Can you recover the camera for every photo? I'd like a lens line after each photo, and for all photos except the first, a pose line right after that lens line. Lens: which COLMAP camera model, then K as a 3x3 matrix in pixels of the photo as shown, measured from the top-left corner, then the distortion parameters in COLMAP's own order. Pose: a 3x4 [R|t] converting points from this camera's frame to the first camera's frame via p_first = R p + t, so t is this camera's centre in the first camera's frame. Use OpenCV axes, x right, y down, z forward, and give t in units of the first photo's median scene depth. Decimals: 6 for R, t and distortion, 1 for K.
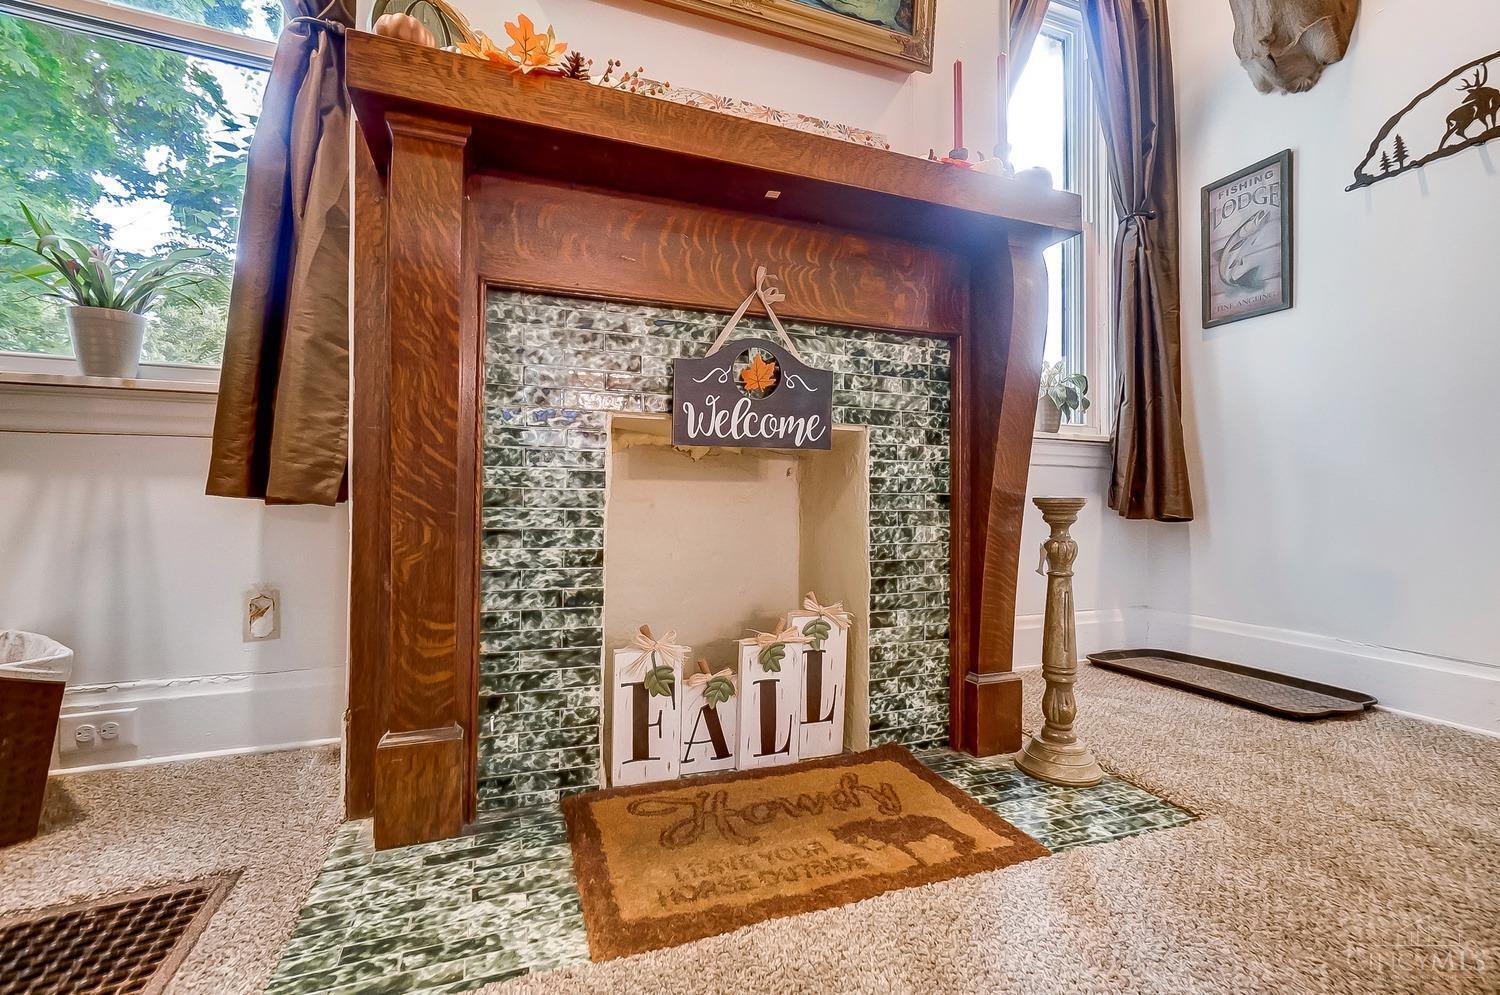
lens RADIAL K [[650.8, 0, 748.1], [0, 650.8, 491.2], [0, 0, 1]] dist [-0.001278, 0.002102]
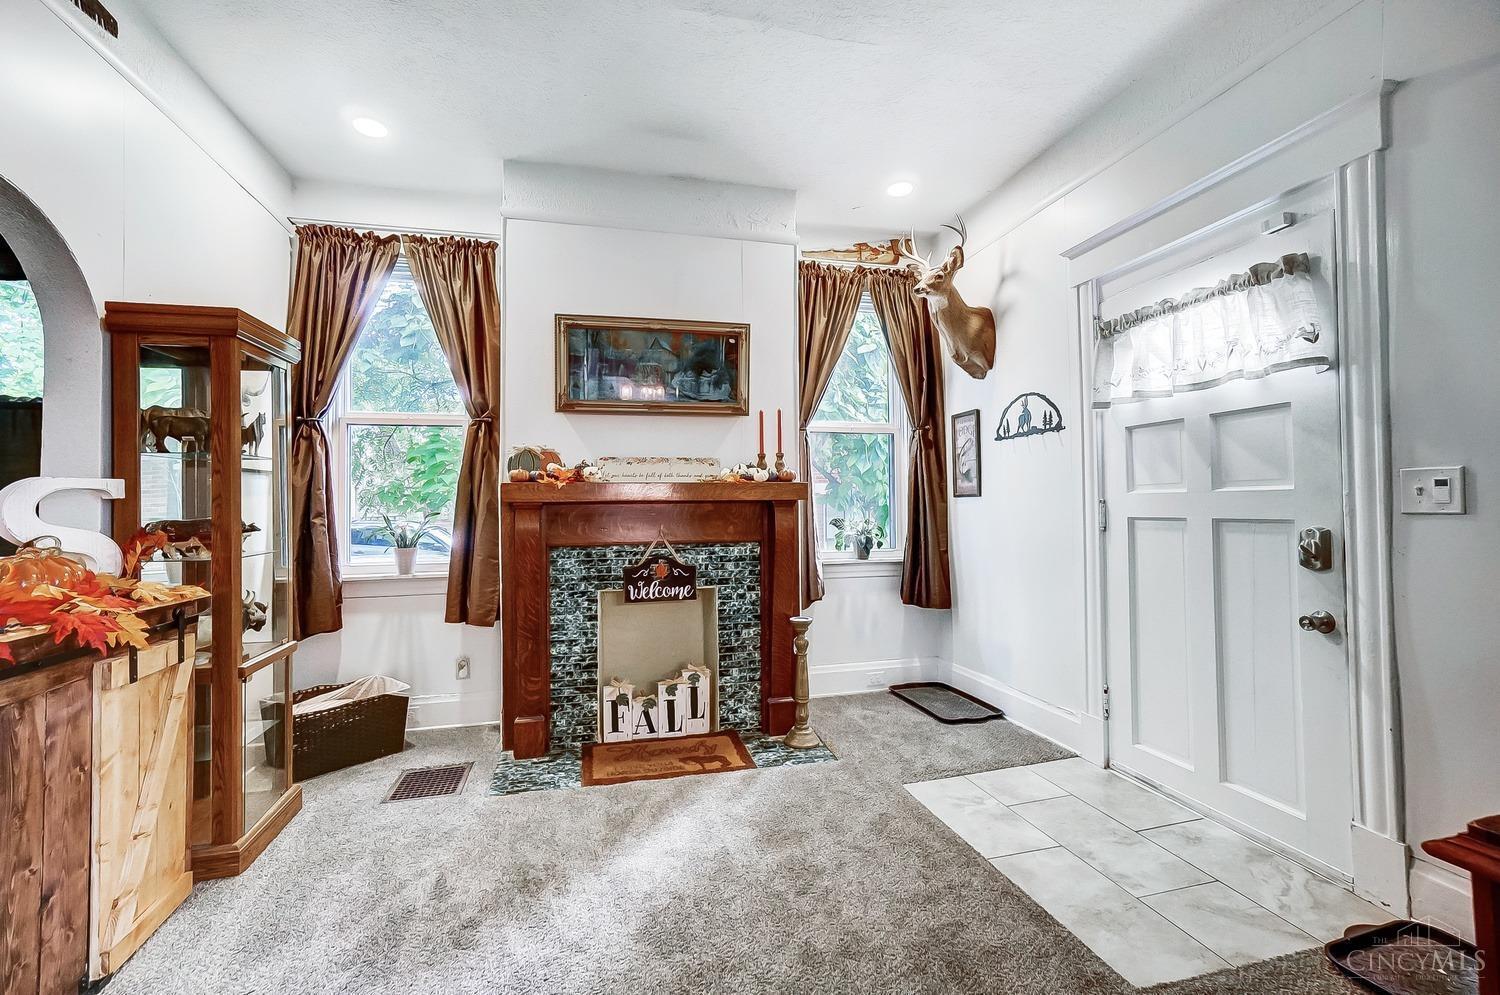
lens RADIAL K [[650.8, 0, 751.9], [0, 650.8, 498.8], [0, 0, 1]] dist [-0.001278, 0.002102]
pose [[0.992388, -0.021518, -0.121259, 0.639775], [0.021546, 0.999767, -0.001079, -0.434024], [0.121254, -0.001542, 0.992620, -1.317325]]
